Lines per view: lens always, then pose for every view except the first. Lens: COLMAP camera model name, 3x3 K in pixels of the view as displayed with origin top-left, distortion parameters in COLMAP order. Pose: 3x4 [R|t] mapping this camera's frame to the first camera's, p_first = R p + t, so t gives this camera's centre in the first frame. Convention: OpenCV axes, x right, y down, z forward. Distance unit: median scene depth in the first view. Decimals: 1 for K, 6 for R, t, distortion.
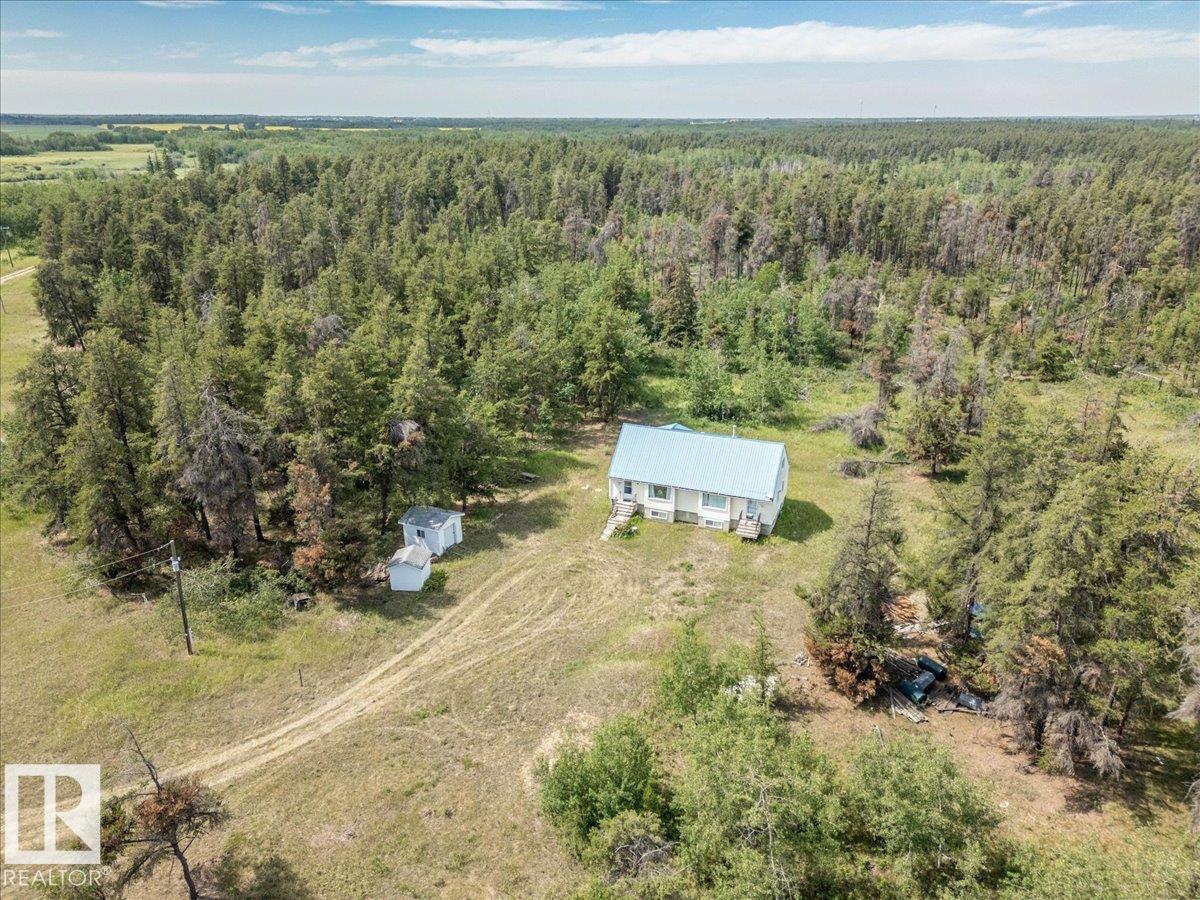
lens RADIAL K [[853.8, 0, 593.7], [0, 853.8, 429.1], [0, 0, 1]] dist [0.064644, -0.057769]
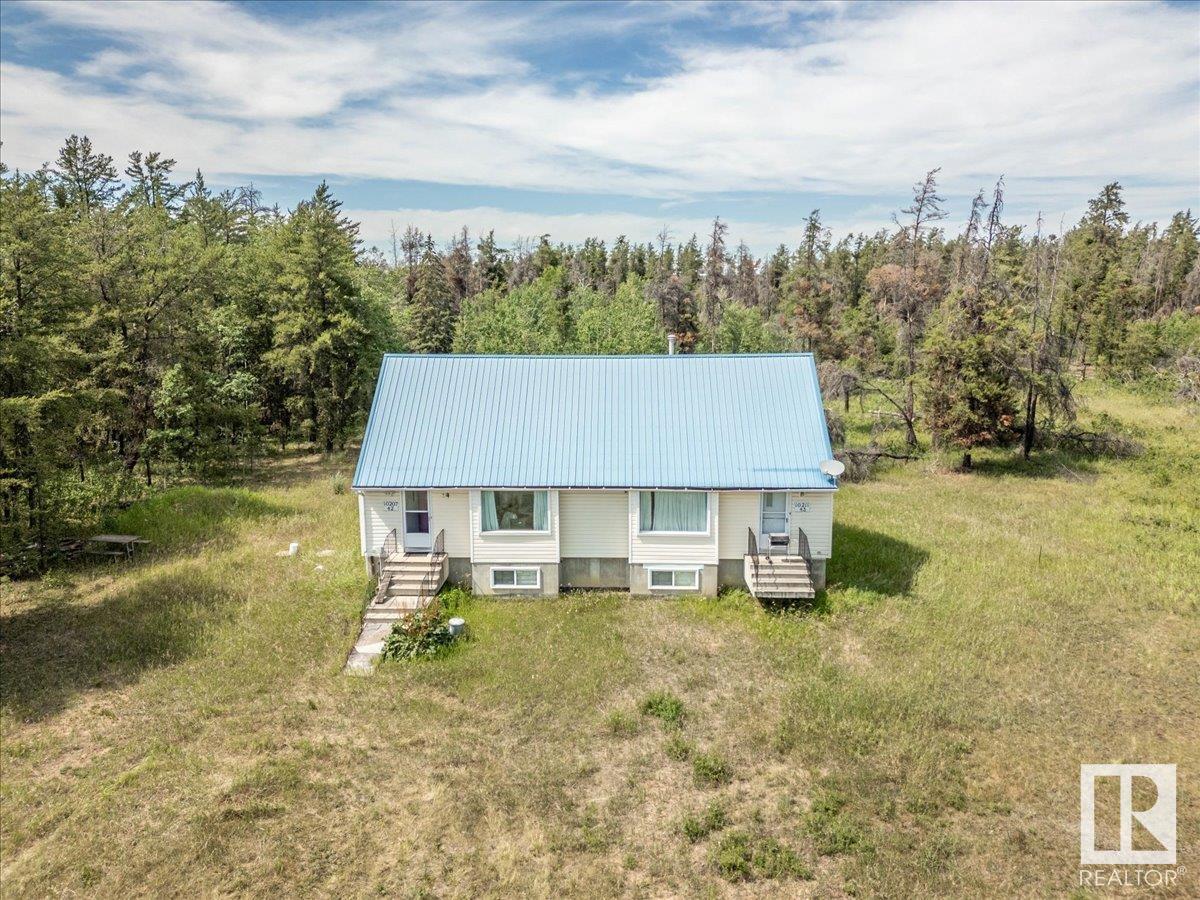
lens RADIAL K [[837.4, 0, 594.0], [0, 837.4, 448.0], [0, 0, 1]] dist [0.084591, -0.092669]
pose [[0.940725, -0.065828, 0.332719, -0.004342], [0.118465, 0.982972, -0.140467, 0.099330], [-0.317807, 0.171557, 0.932506, 0.656345]]
